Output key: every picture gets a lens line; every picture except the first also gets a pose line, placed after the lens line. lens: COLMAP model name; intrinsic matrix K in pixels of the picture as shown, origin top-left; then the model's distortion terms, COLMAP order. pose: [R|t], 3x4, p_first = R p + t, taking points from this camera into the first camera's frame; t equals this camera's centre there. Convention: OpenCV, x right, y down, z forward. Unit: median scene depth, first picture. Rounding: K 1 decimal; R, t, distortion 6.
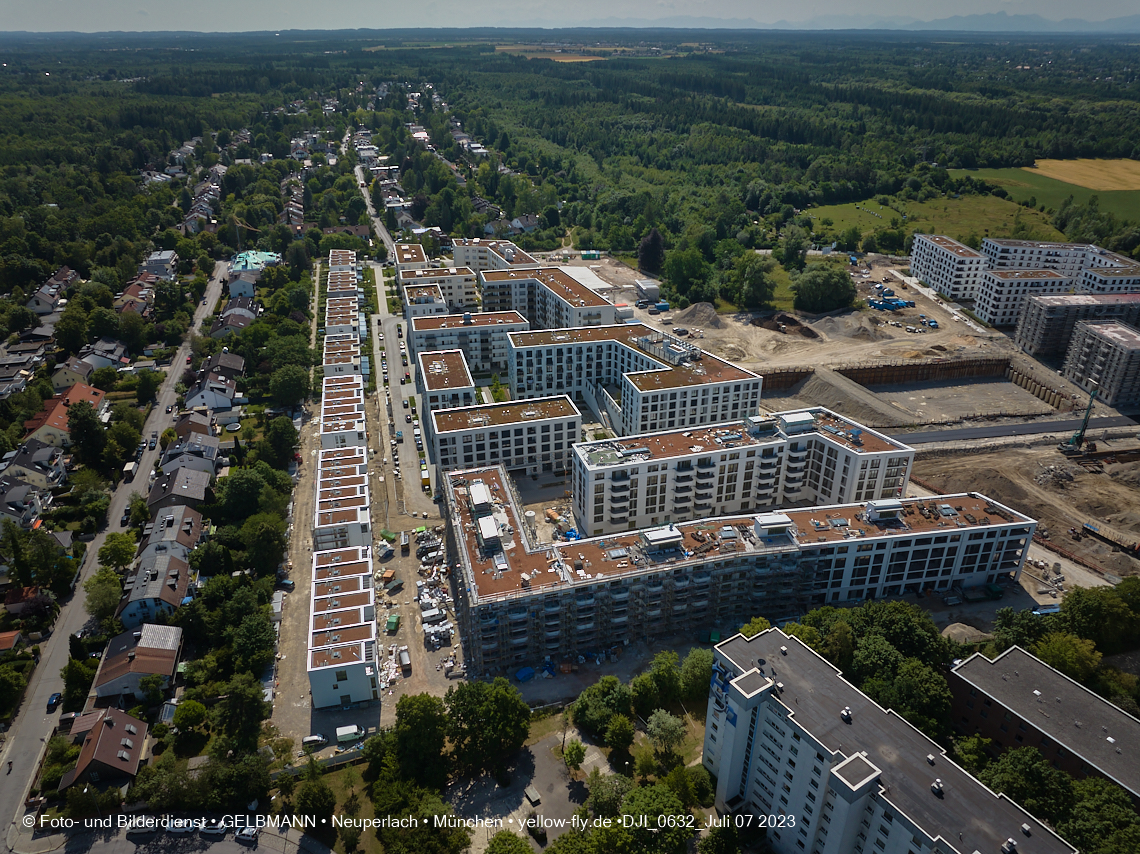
lens RADIAL K [[803.9, 0, 568.2], [0, 803.9, 424.5], [0, 0, 1]] dist [-0.034652, -0.006209]
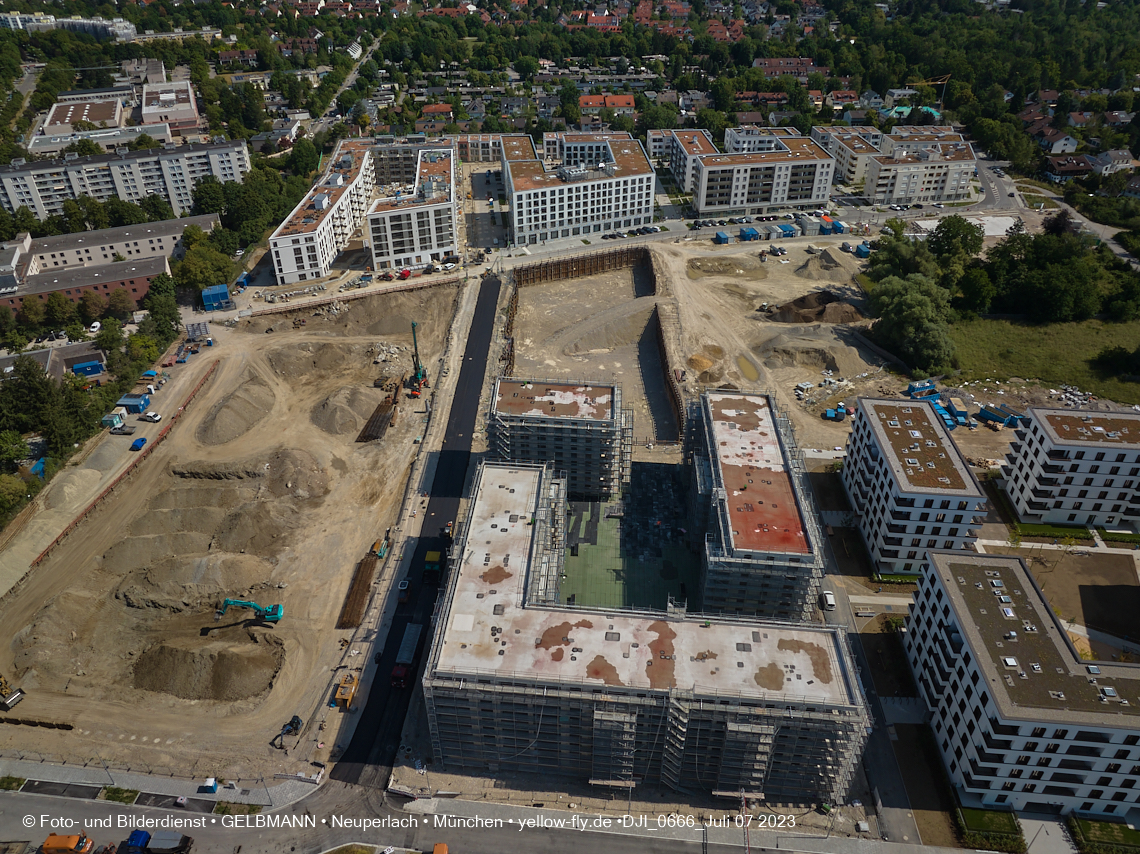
lens RADIAL K [[804.1, 0, 568.4], [0, 804.1, 425.3], [0, 0, 1]] dist [-0.040101, 0.003580]
pose [[-0.165611, 0.550393, -0.818316, 1.400586], [-0.441778, 0.700456, 0.560529, -0.522011], [0.881706, 0.454344, 0.127148, 1.077208]]
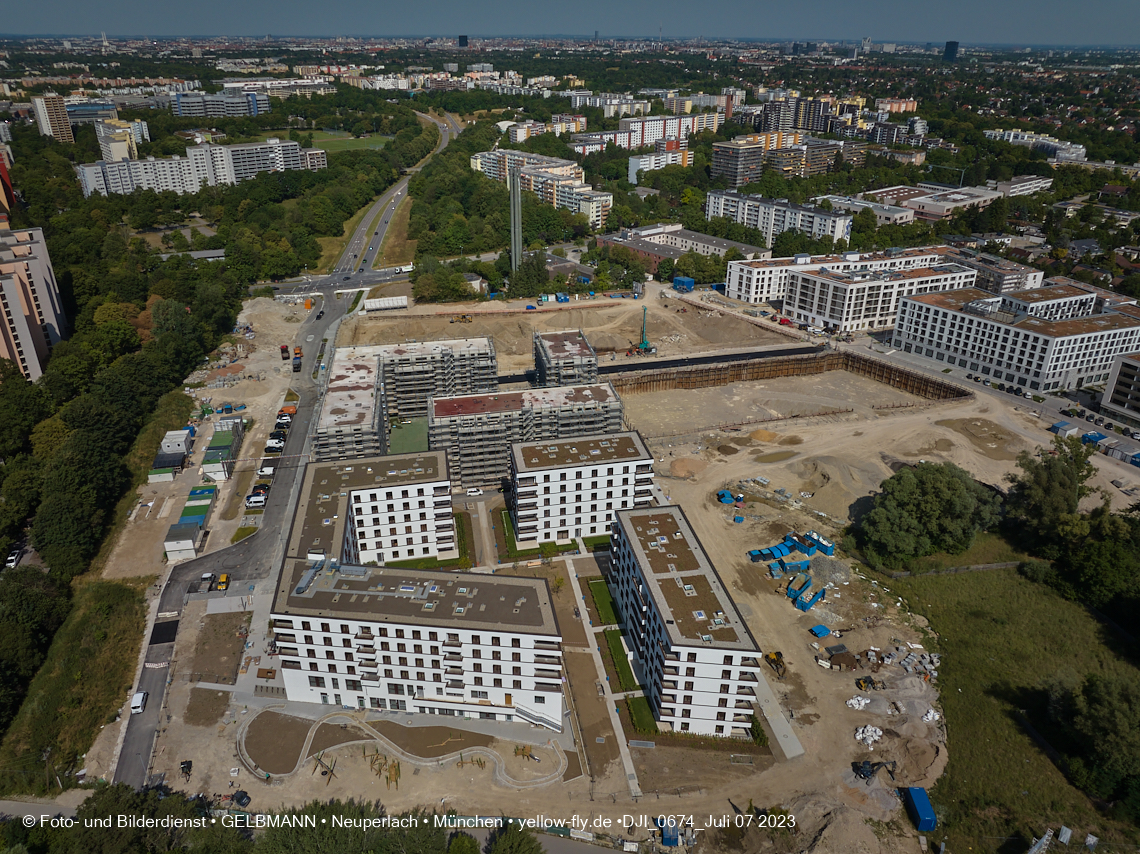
lens RADIAL K [[804.1, 0, 568.4], [0, 804.1, 425.3], [0, 0, 1]] dist [-0.040101, 0.003580]
pose [[-0.993575, 0.042189, -0.105019, 0.917943], [-0.058384, 0.603856, 0.794952, -0.925624], [0.096954, 0.795976, -0.597513, 1.880918]]
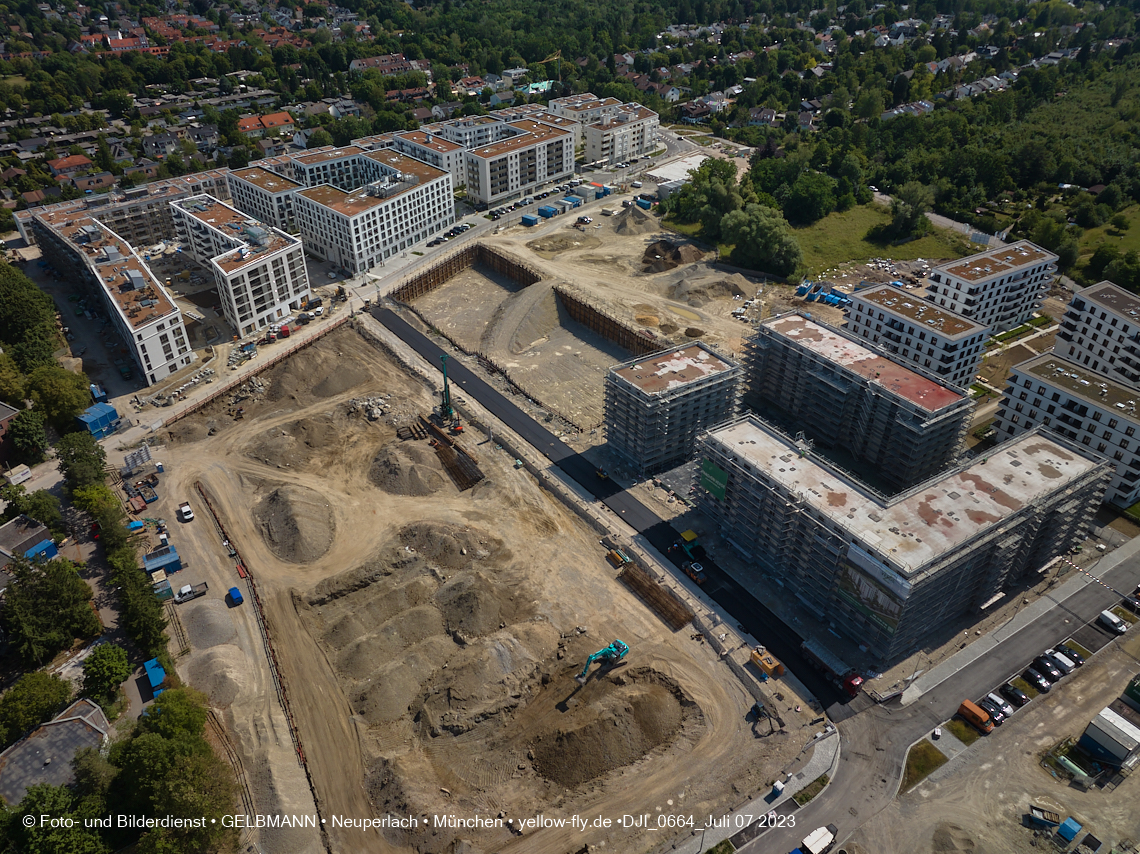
lens RADIAL K [[804.1, 0, 568.4], [0, 804.1, 425.3], [0, 0, 1]] dist [-0.040101, 0.003580]
pose [[0.466736, 0.493326, -0.734021, 1.349080], [-0.396212, 0.858656, 0.325155, -0.294156], [0.790679, 0.139066, 0.596227, 0.613318]]
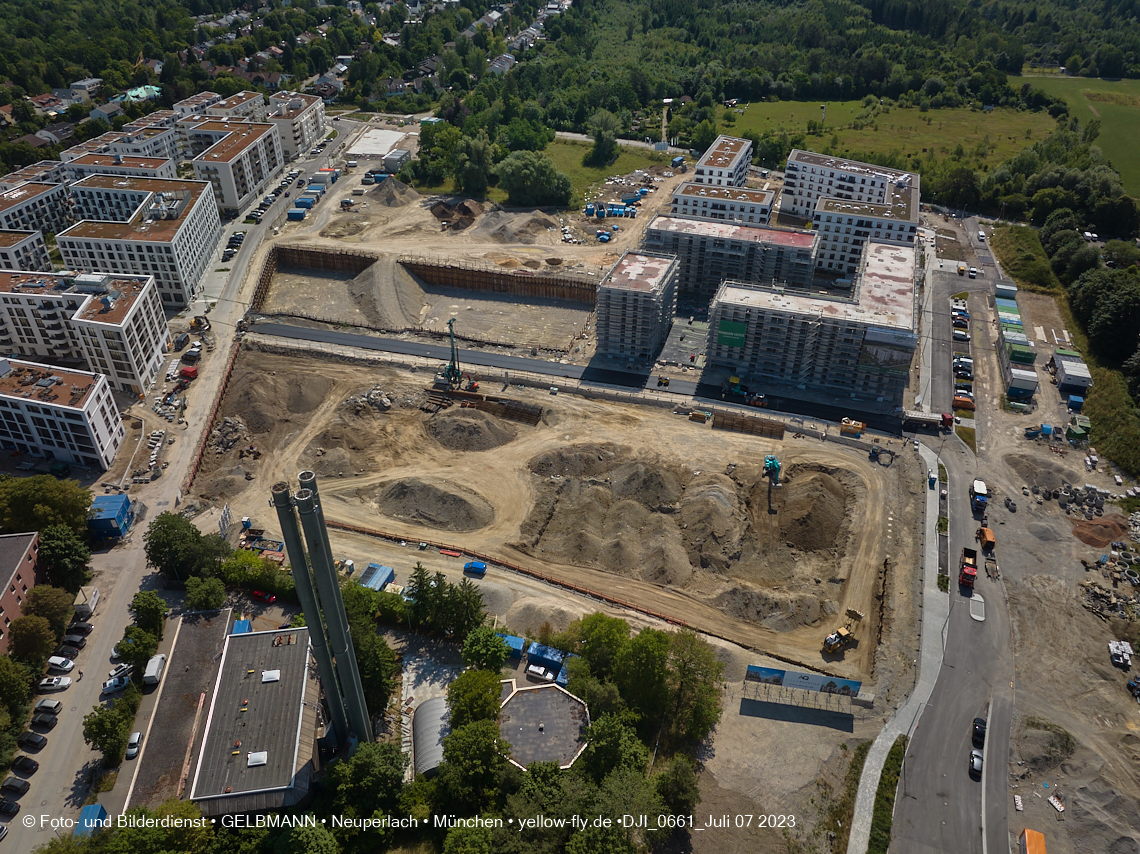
lens RADIAL K [[804.1, 0, 568.4], [0, 804.1, 425.3], [0, 0, 1]] dist [-0.040101, 0.003580]
pose [[0.913219, 0.237751, -0.330917, 1.080340], [-0.188219, 0.966425, 0.174917, -0.104907], [0.361393, -0.097453, 0.927307, 0.231244]]
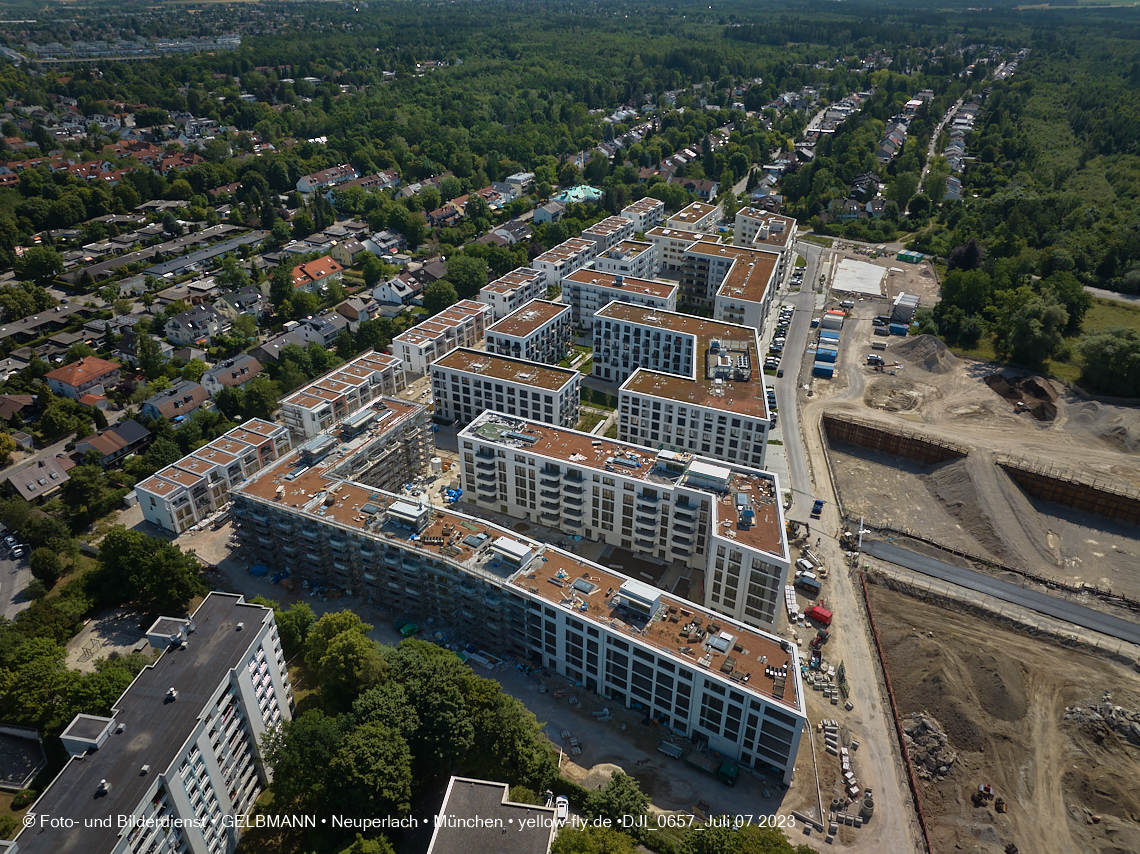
lens RADIAL K [[804.1, 0, 568.4], [0, 804.1, 425.3], [0, 0, 1]] dist [-0.040101, 0.003580]
pose [[0.745871, 0.327688, -0.579912, 0.557654], [-0.298857, 0.942704, 0.148306, -0.113033], [0.595283, 0.062693, 0.801067, 0.235590]]
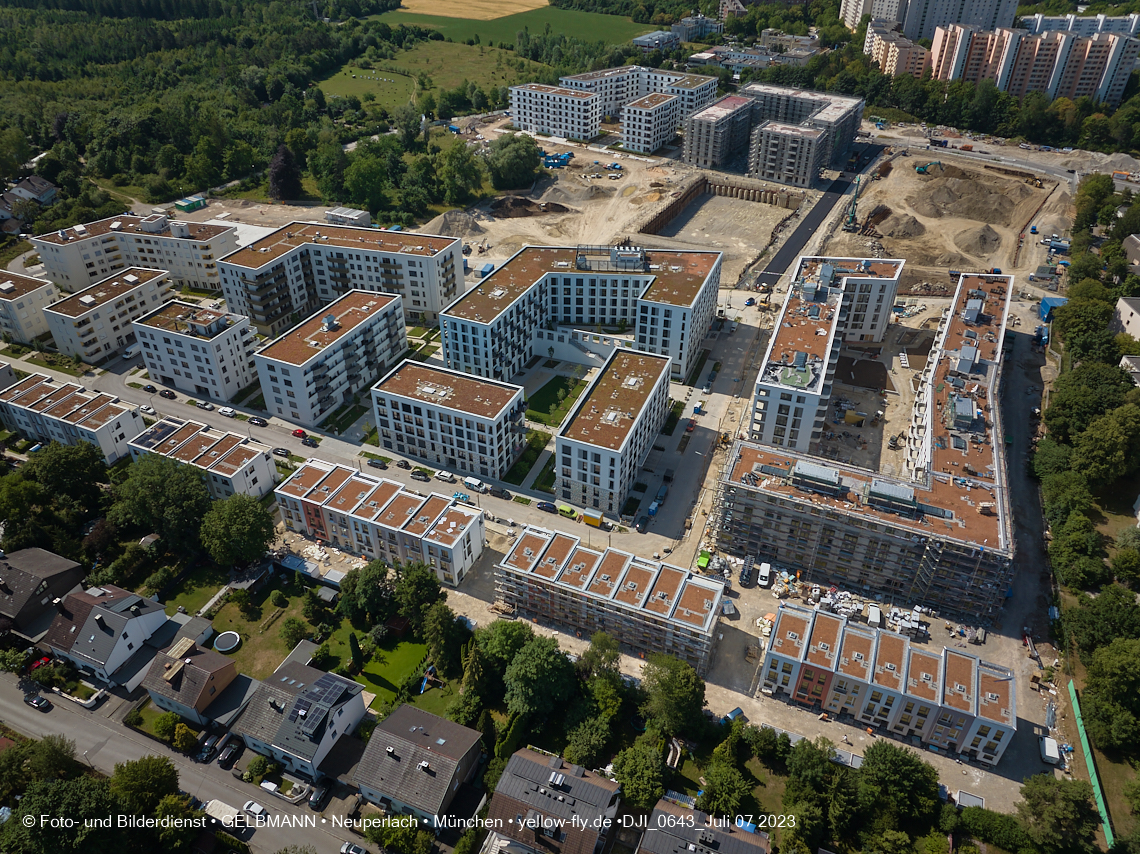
lens RADIAL K [[804.1, 0, 568.4], [0, 804.1, 425.3], [0, 0, 1]] dist [-0.040101, 0.003580]
pose [[0.607801, -0.460534, 0.646905, -0.604303], [0.355437, 0.886265, 0.296984, -0.228112], [-0.710100, 0.049426, 0.702364, 0.455254]]
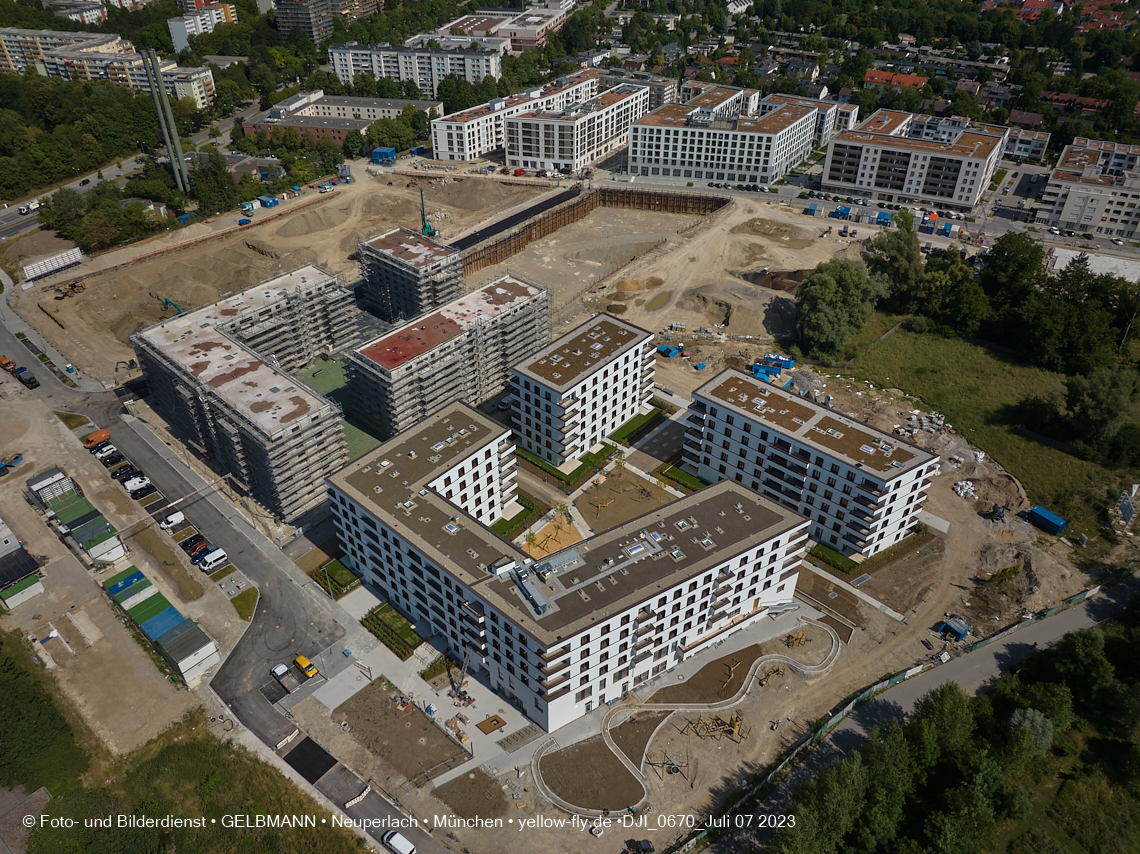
lens RADIAL K [[804.1, 0, 568.4], [0, 804.1, 425.3], [0, 0, 1]] dist [-0.040101, 0.003580]
pose [[-0.719058, 0.406270, -0.563826, 1.279038], [-0.314950, 0.532710, 0.785510, -0.810560], [0.619485, 0.742405, -0.255095, 1.652632]]
